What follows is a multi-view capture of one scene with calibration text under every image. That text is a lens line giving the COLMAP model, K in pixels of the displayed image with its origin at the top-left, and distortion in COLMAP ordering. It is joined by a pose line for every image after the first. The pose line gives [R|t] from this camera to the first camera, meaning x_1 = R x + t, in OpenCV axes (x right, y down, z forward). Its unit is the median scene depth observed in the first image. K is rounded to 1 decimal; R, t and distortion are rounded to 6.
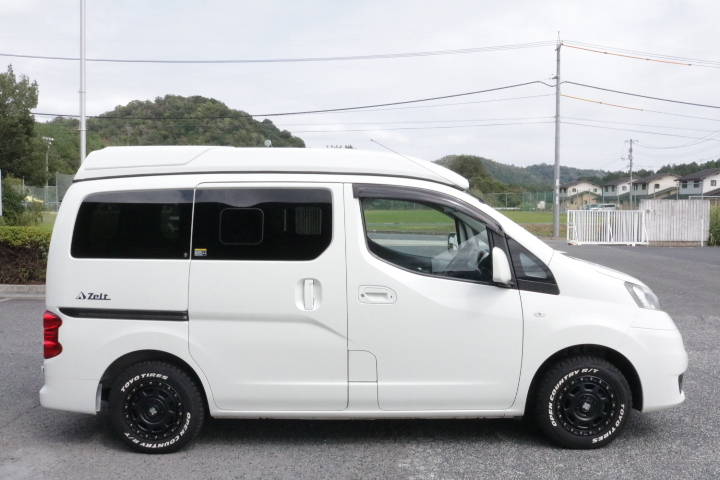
lens RADIAL K [[695.1, 0, 360.0], [0, 695.1, 240.0], [0, 0, 1]] dist [-0.092324, 0.010390]
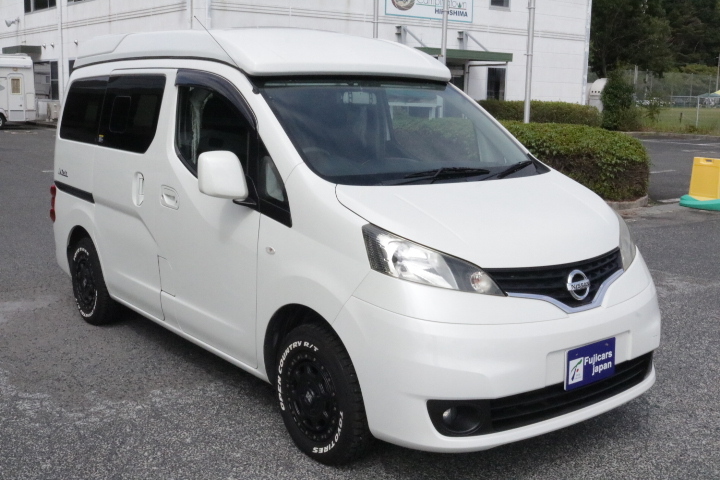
lens RADIAL K [[835.2, 0, 360.0], [0, 835.2, 240.0], [0, 0, 1]] dist [-0.018313, -0.007661]
pose [[0.616383, 0.151590, -0.772717, 0.981100], [-0.062146, 0.987599, 0.144173, -0.034826], [0.784990, -0.040844, 0.618161, 0.530745]]
